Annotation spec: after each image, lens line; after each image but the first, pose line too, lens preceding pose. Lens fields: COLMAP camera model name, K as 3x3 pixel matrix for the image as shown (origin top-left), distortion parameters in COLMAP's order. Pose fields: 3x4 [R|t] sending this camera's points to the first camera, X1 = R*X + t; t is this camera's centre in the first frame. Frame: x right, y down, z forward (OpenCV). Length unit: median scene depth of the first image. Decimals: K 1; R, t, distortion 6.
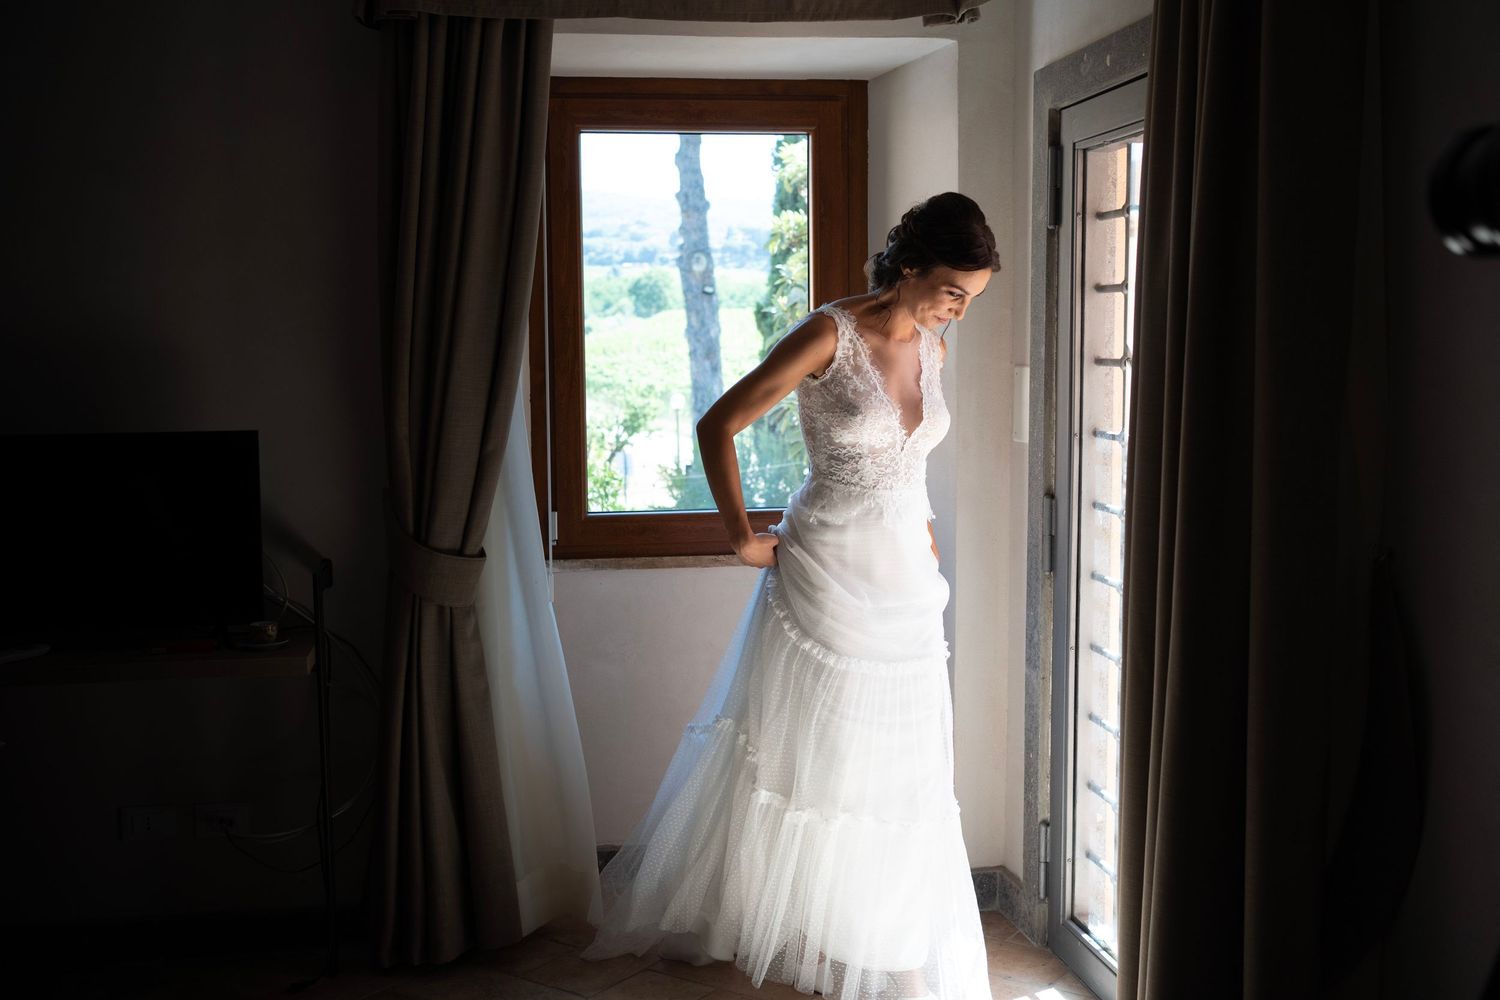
lens RADIAL K [[1569.5, 0, 749.2], [0, 1569.5, 459.9], [0, 0, 1]] dist [0.001134, 0.018201]
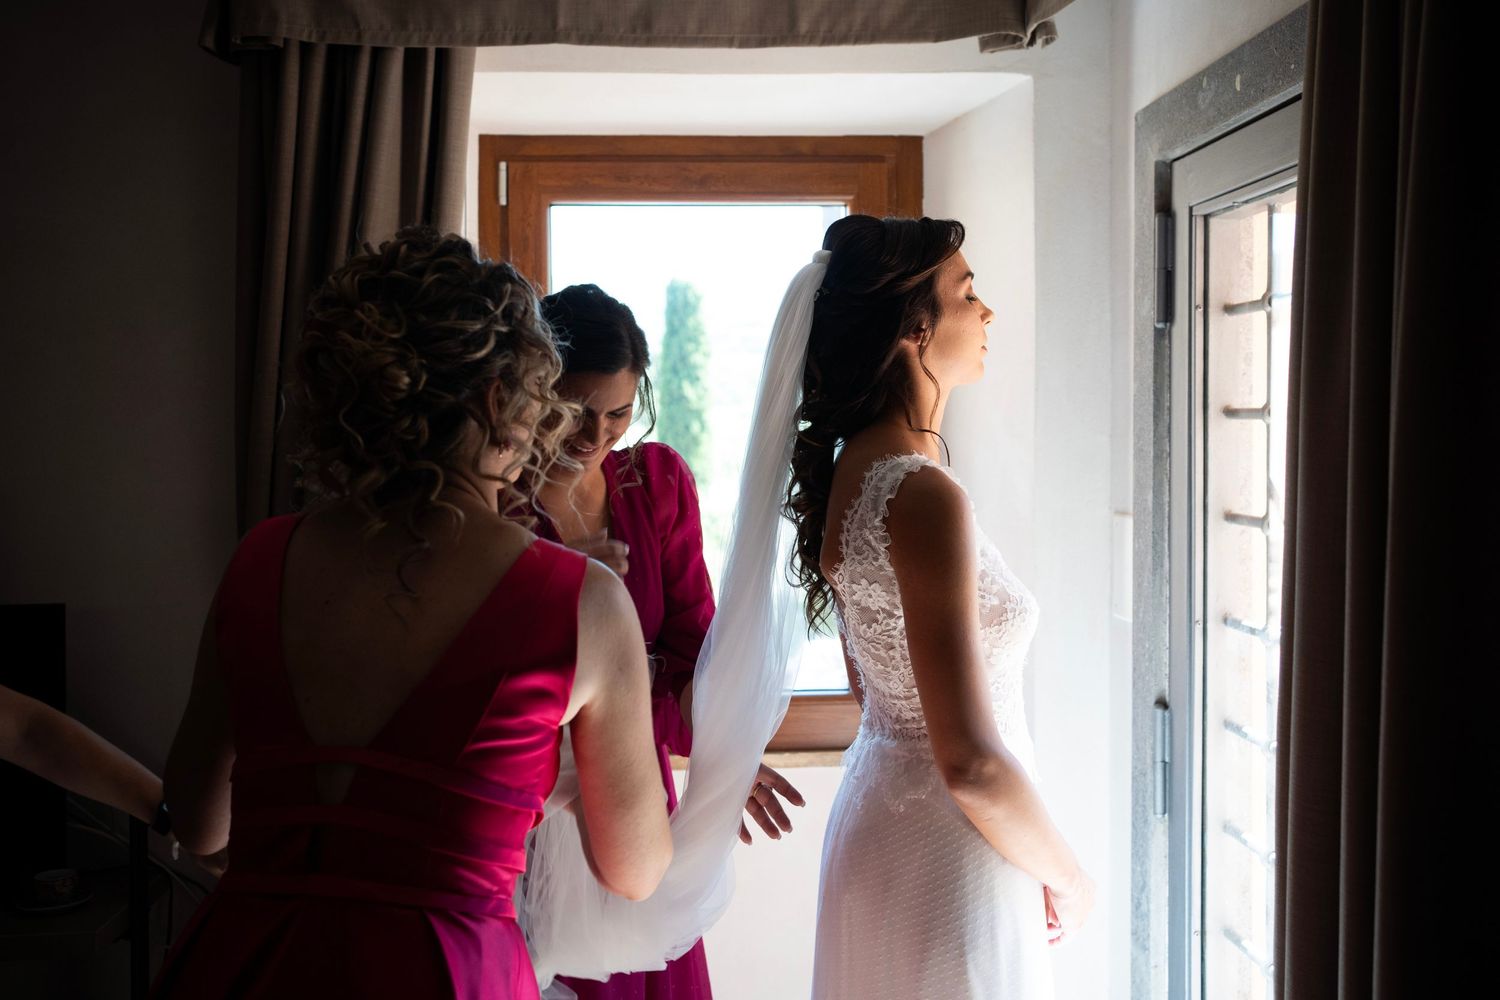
lens RADIAL K [[1495.7, 0, 790.6], [0, 1495.7, 443.4], [0, 0, 1]] dist [0.003380, 0.036344]
pose [[0.997378, 0.002224, -0.072334, 0.074111], [-0.006829, 0.997960, -0.063479, -0.050334], [0.072045, 0.063807, 0.995358, 0.314488]]
